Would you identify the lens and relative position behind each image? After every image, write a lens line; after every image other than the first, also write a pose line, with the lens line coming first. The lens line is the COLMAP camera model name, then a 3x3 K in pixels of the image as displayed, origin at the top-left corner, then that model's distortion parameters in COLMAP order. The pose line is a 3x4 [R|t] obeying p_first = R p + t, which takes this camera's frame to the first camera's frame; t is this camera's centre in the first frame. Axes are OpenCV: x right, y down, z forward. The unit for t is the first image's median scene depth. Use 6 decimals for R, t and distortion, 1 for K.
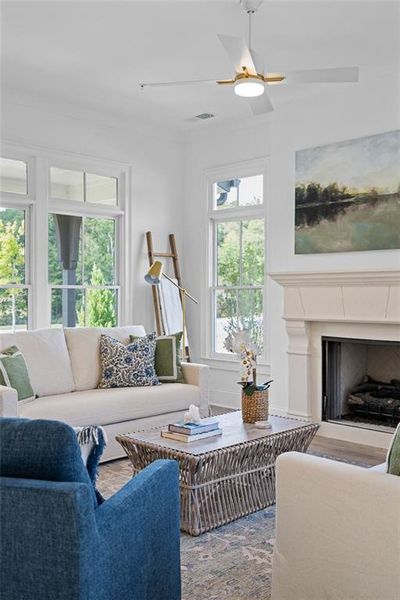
lens RADIAL K [[621.7, 0, 200.0], [0, 621.7, 300.0], [0, 0, 1]] dist [0.007050, 0.004930]
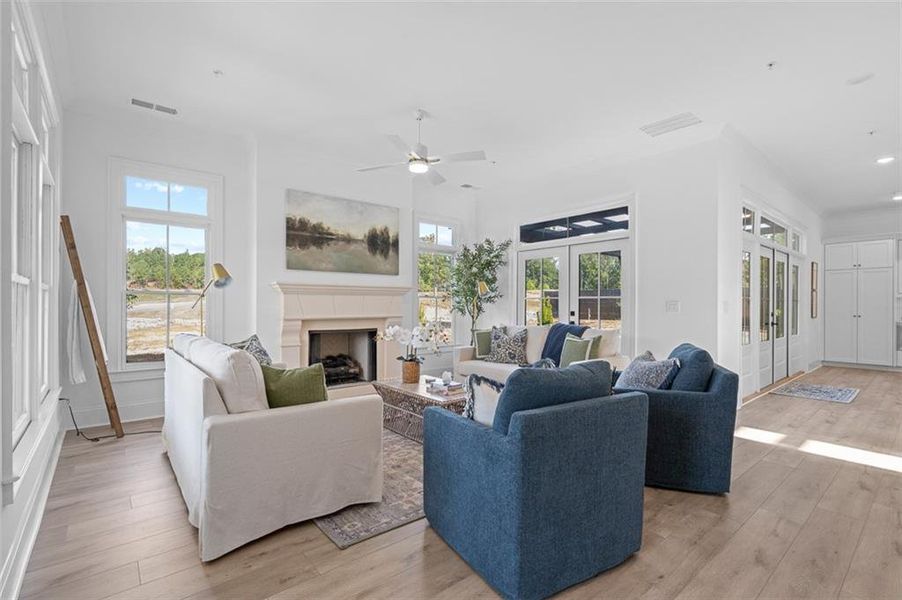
lens RADIAL K [[409.7, 0, 432.5], [0, 409.7, 304.3], [0, 0, 1]] dist [-0.000433, 0.000102]
pose [[0.104834, -0.003843, 0.994482, -0.673366], [0.002328, 0.999991, 0.003619, -0.002672], [-0.994487, 0.001935, 0.104842, 0.629207]]
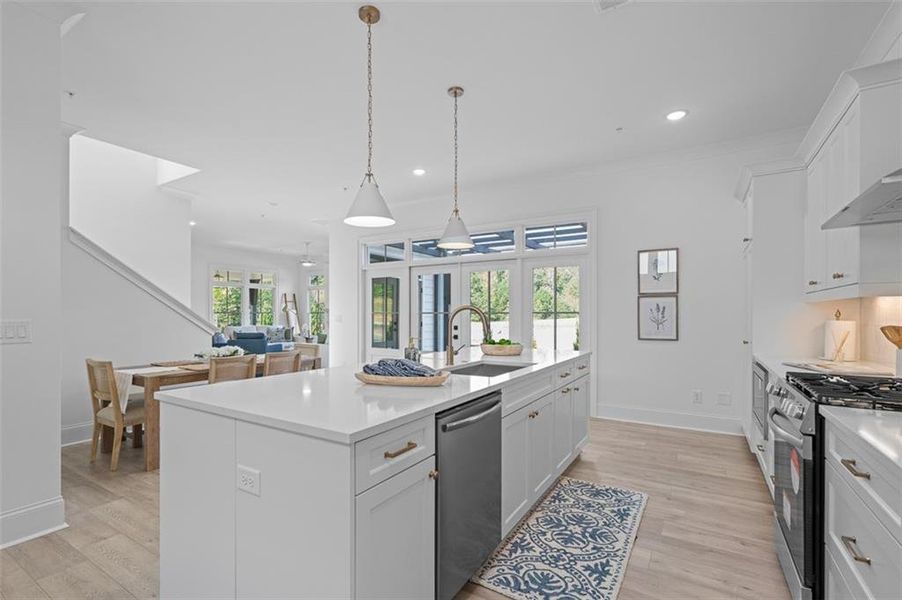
lens RADIAL K [[419.4, 0, 445.6], [0, 419.4, 313.9], [0, 0, 1]] dist [0.000574, 0.000169]
pose [[0.970728, -0.004278, 0.240141, 0.212537], [0.005625, 0.999972, -0.004924, -0.001192], [-0.240114, 0.006131, 0.970725, -1.314476]]
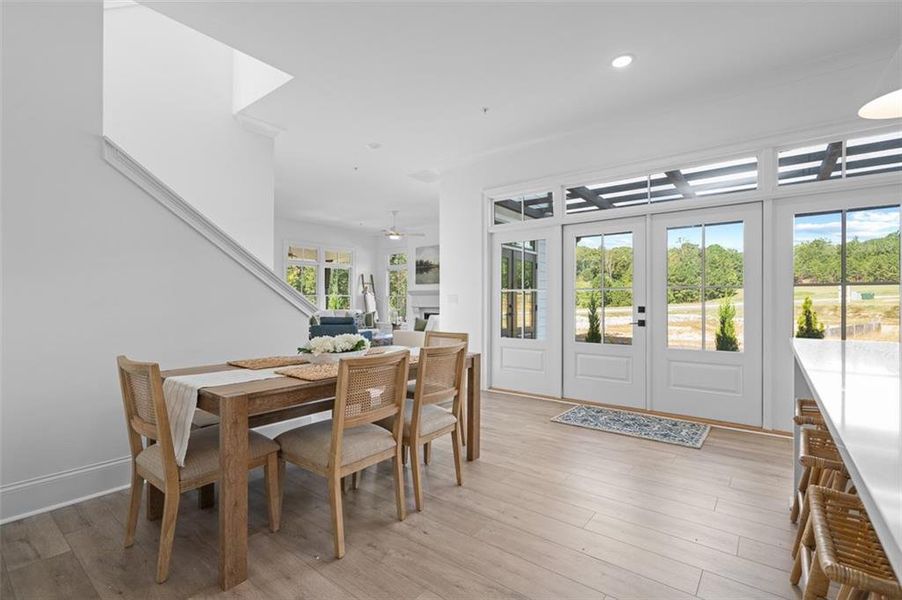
lens RADIAL K [[417.5, 0, 451.0], [0, 417.5, 300.0], [0, 0, 1]] dist [0.000800, 0.000051]
pose [[0.990507, -0.002997, 0.137429, 0.051893], [0.004537, 0.999930, -0.010894, 0.020685], [-0.137387, 0.011414, 0.990452, -0.924310]]
